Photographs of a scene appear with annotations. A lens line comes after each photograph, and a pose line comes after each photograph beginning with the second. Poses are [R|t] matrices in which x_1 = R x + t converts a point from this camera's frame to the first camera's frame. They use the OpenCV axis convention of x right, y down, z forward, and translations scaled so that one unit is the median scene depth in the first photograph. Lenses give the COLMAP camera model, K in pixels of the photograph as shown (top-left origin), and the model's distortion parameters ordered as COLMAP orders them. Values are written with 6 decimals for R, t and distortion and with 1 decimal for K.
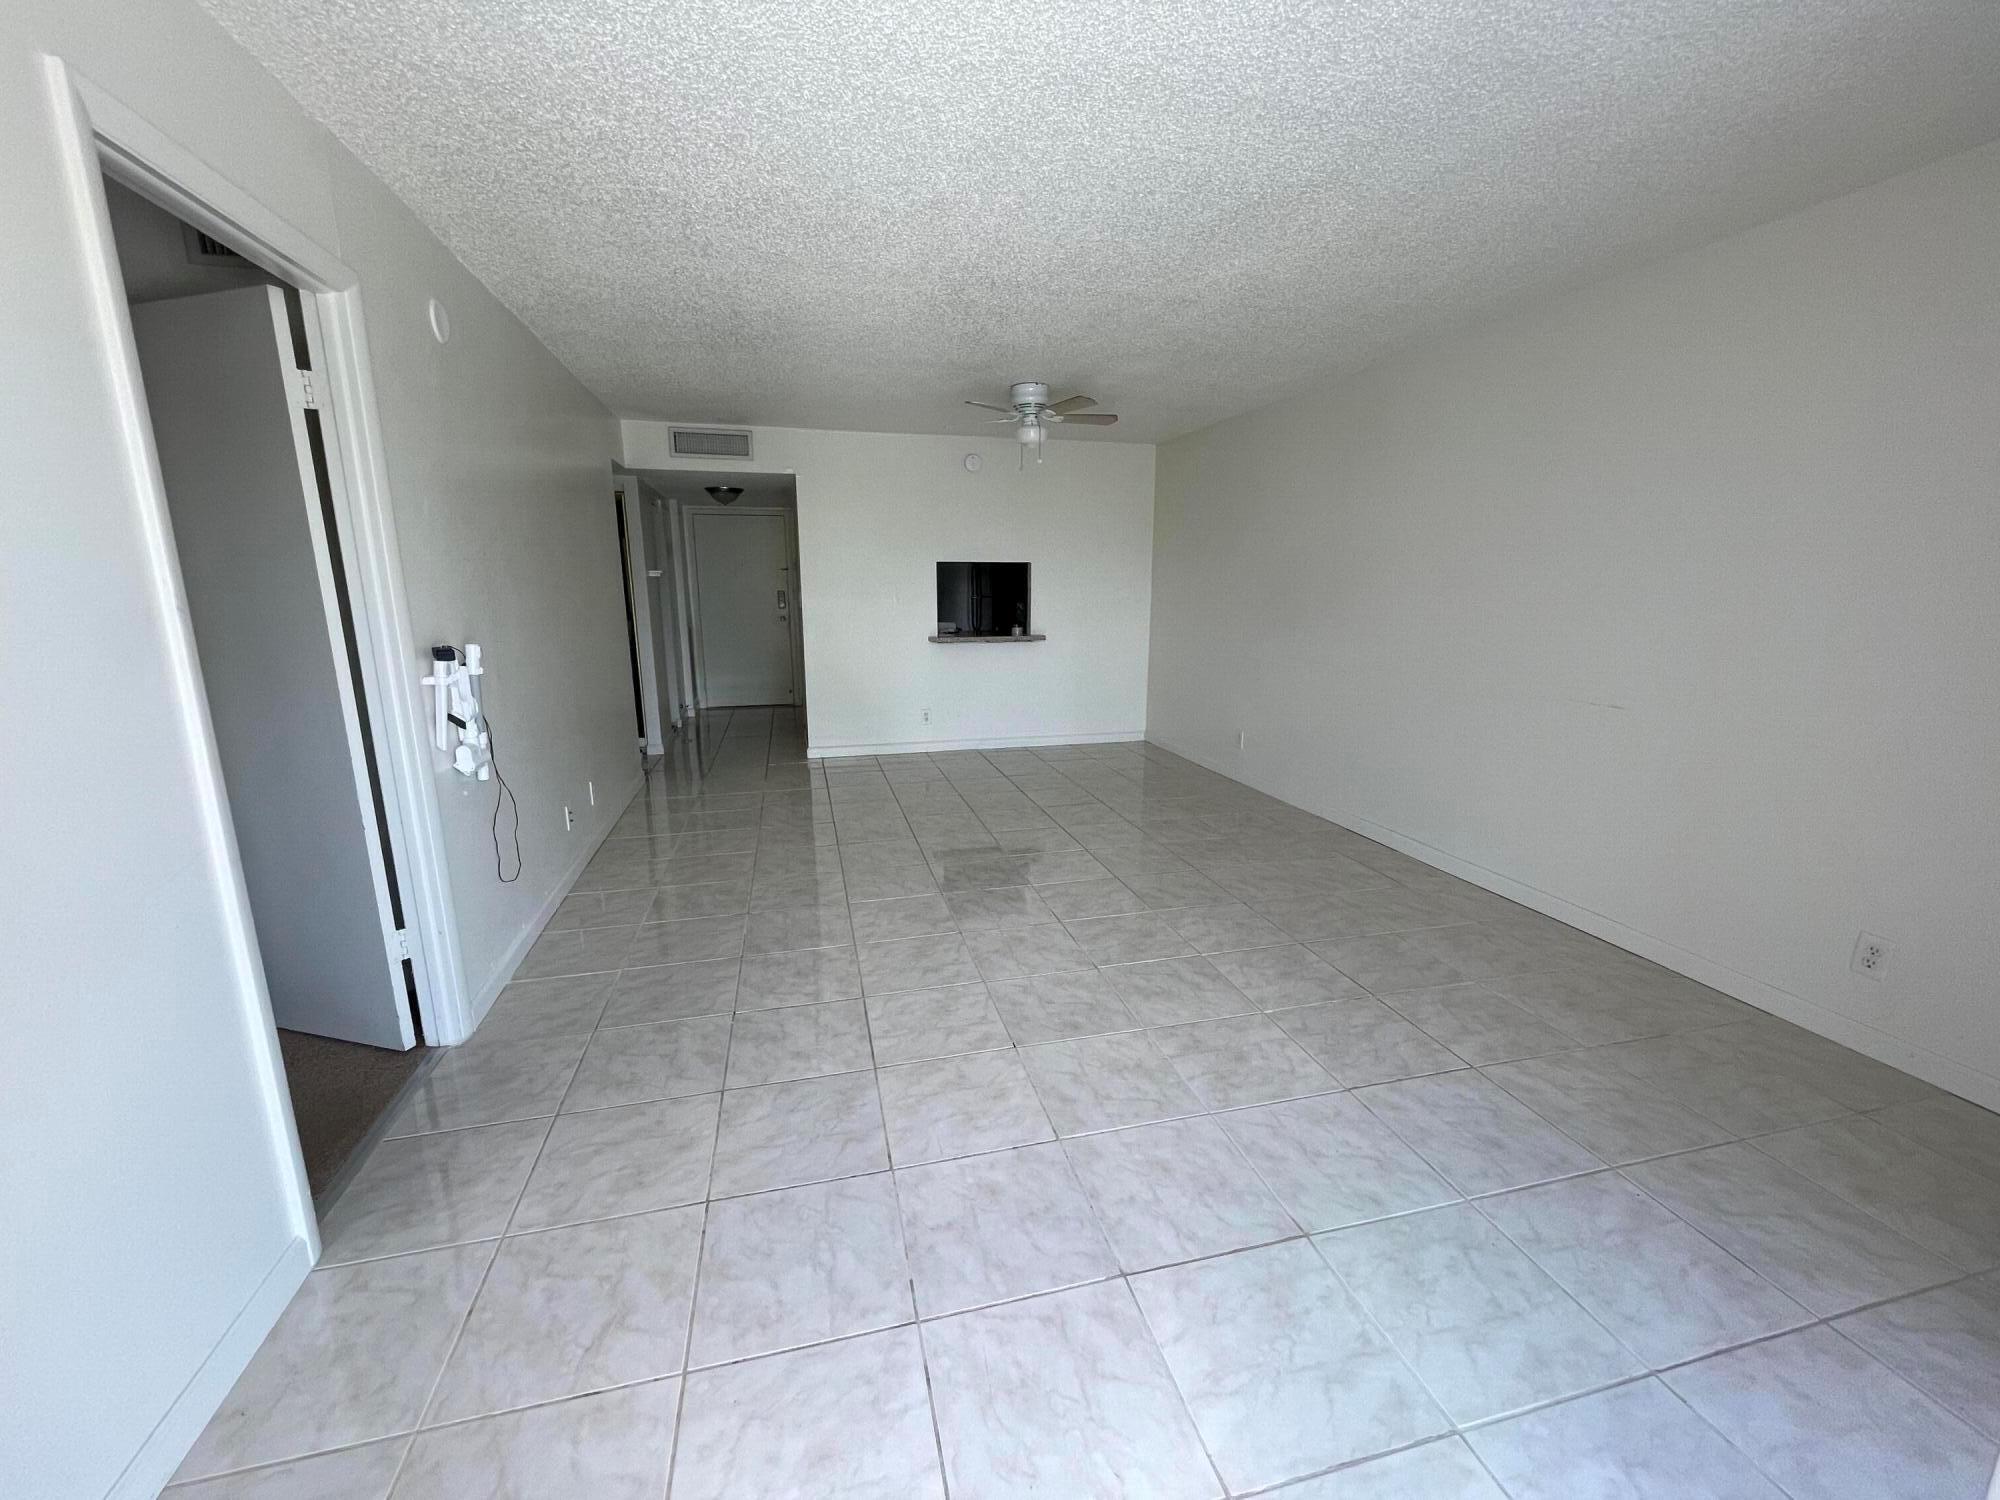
lens RADIAL K [[807.1, 0, 998.3], [0, 807.1, 751.2], [0, 0, 1]] dist [-0.006991, -0.000332]
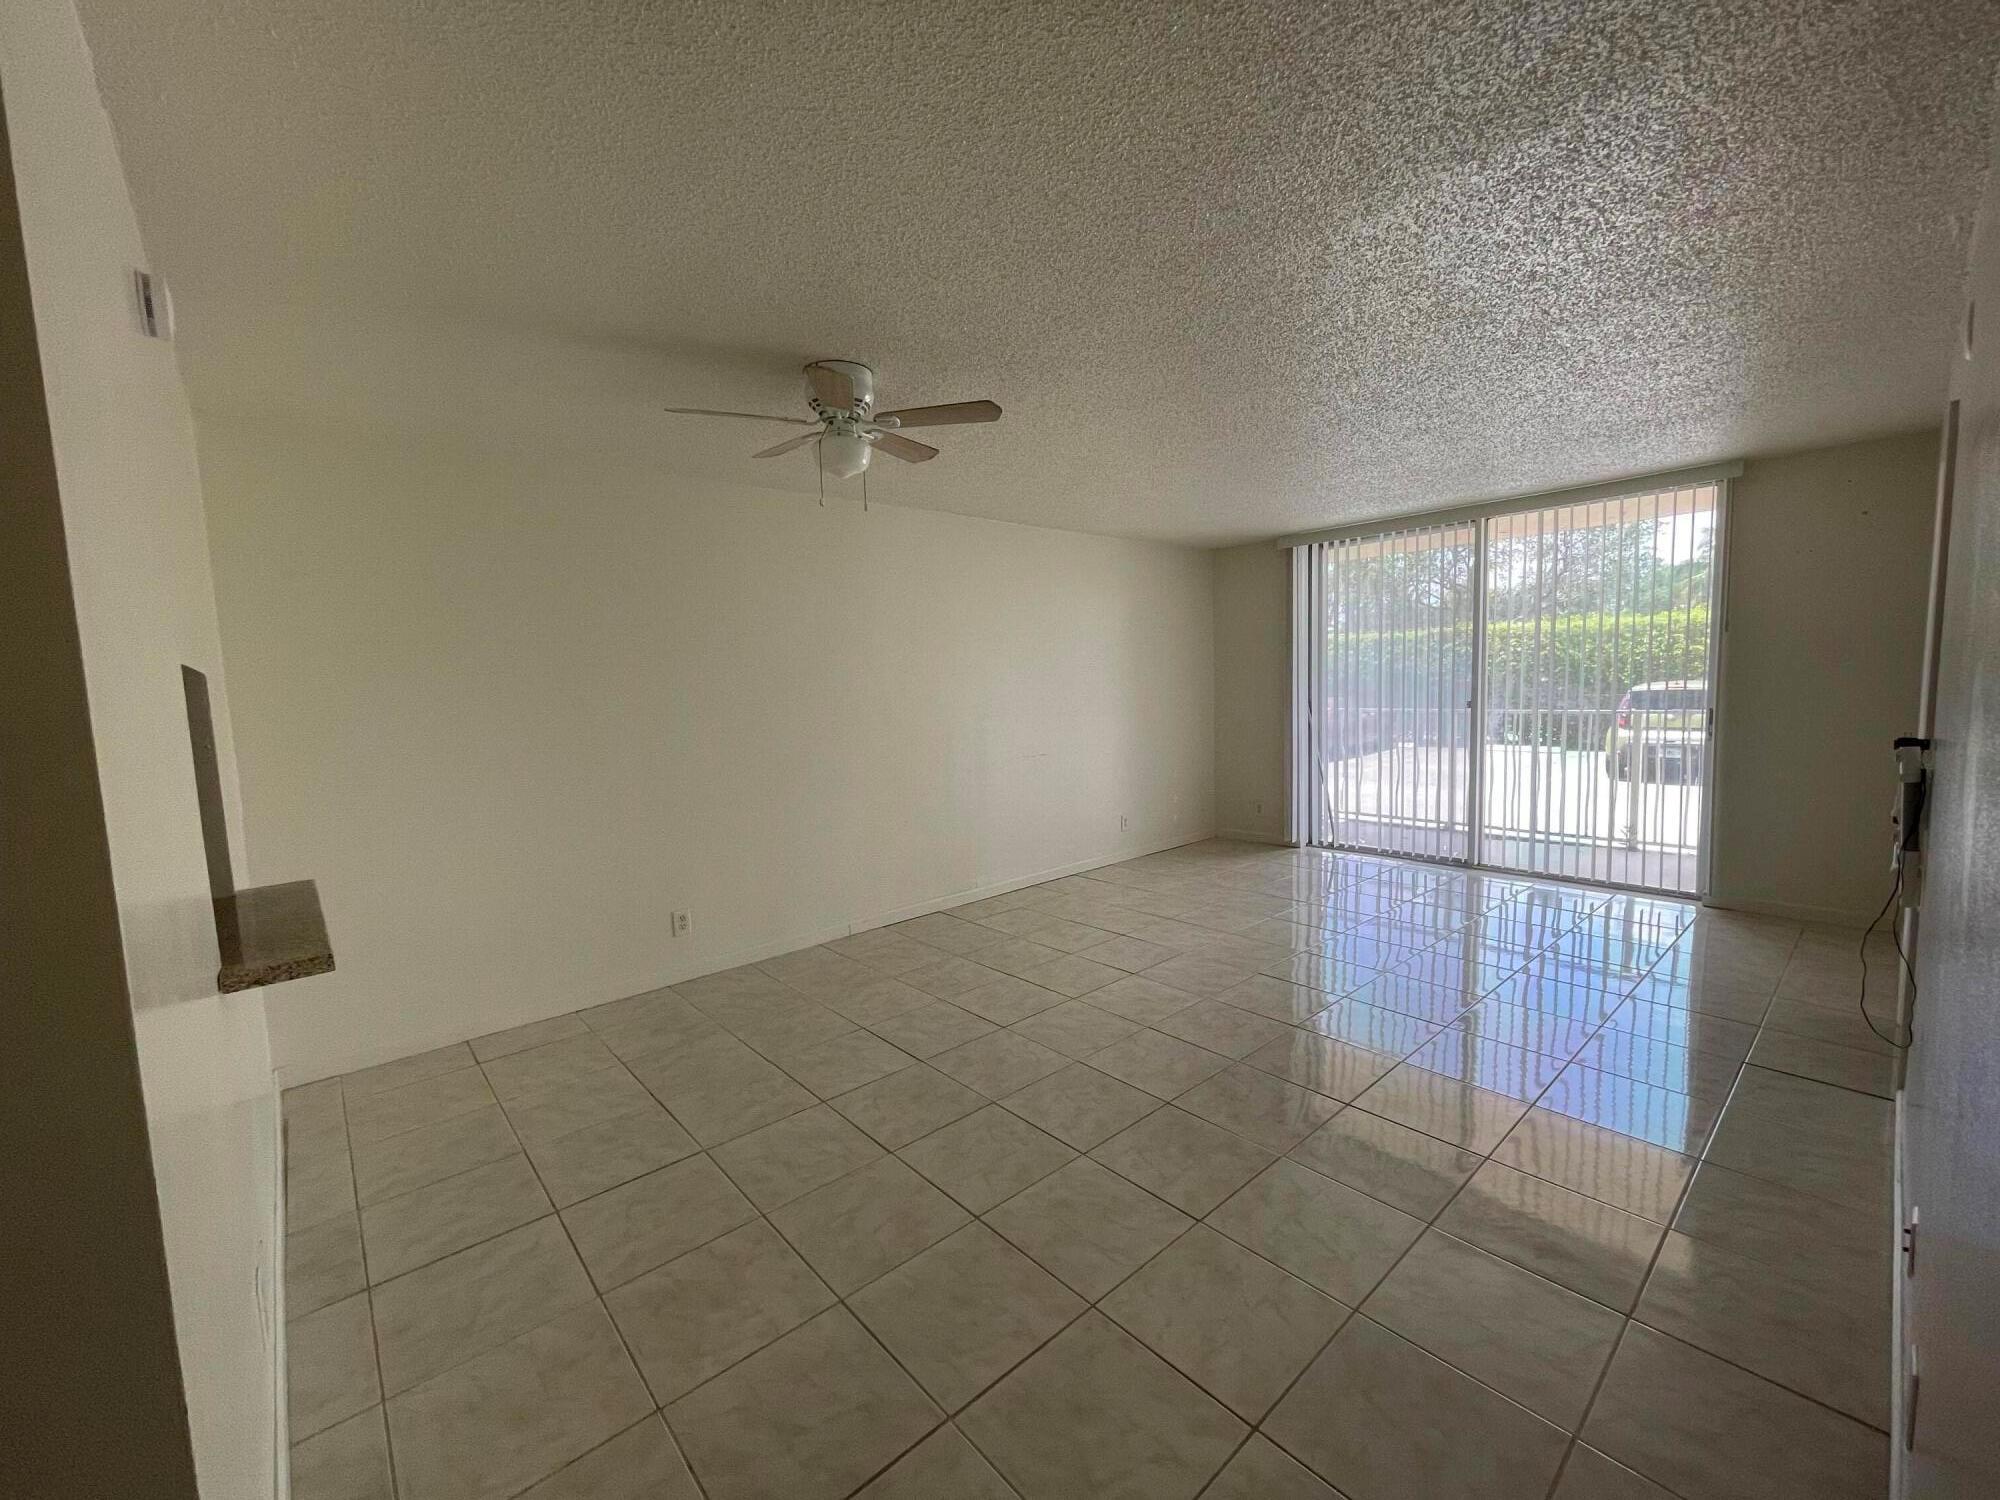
lens RADIAL K [[807.1, 0, 1000.2], [0, 807.1, 753.5], [0, 0, 1]] dist [-0.006991, -0.000332]
pose [[-0.454106, -0.063163, 0.888706, -0.657550], [0.219398, 0.958839, 0.180254, -0.327994], [-0.863512, 0.276834, -0.421557, 1.500869]]
